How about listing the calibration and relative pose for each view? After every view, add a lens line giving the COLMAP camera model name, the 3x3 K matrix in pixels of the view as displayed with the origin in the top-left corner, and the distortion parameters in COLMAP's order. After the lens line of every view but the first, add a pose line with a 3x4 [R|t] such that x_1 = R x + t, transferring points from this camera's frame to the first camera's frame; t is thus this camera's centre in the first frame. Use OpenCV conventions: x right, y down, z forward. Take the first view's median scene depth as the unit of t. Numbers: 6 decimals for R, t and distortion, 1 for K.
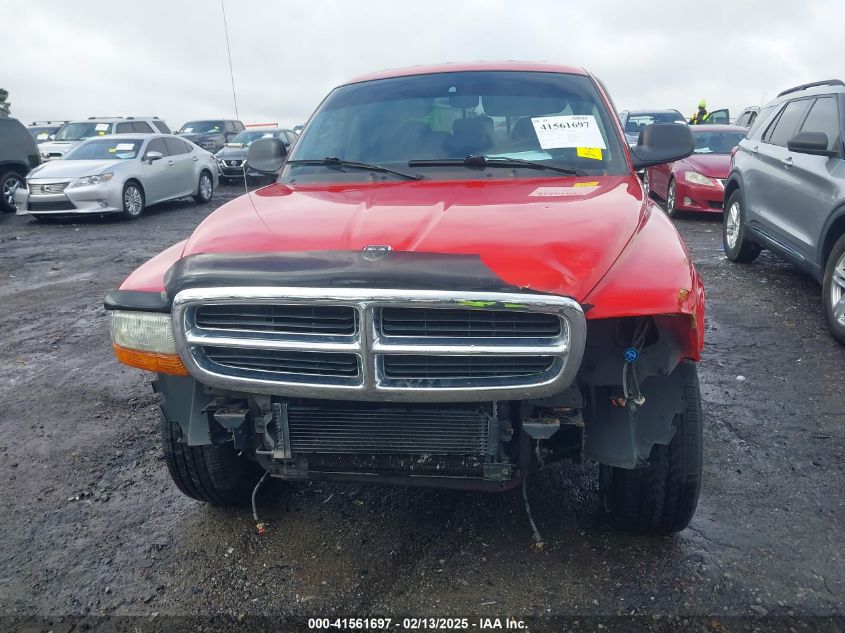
lens RADIAL K [[650.8, 0, 424.1], [0, 650.8, 313.0], [0, 0, 1]] dist [0.004278, -0.013995]
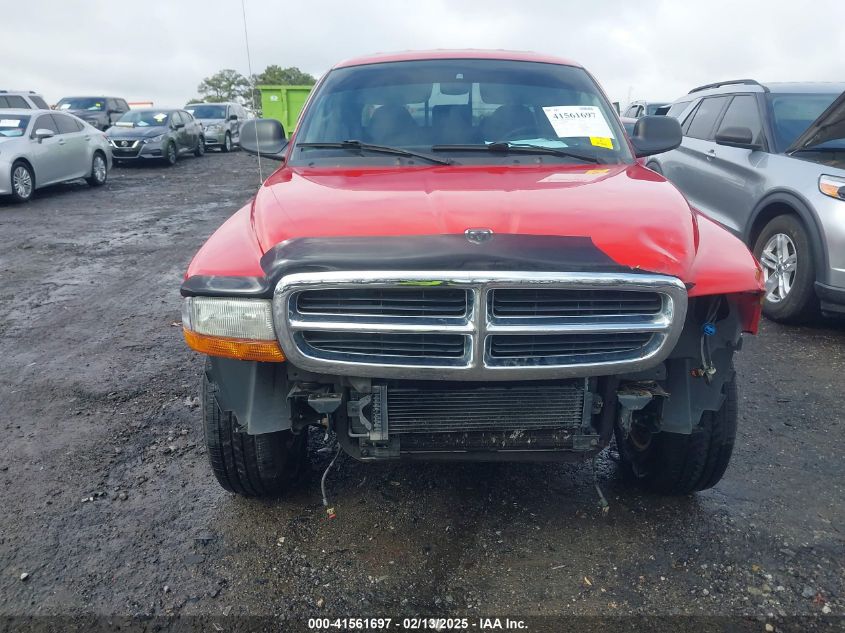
lens RADIAL K [[650.8, 0, 391.5], [0, 650.8, 316.4], [0, 0, 1]] dist [0.004278, -0.013995]
pose [[0.986244, -0.021571, 0.163881, -0.301532], [0.017287, 0.999472, 0.027520, 0.002632], [-0.164388, -0.024308, 0.986096, 0.006904]]
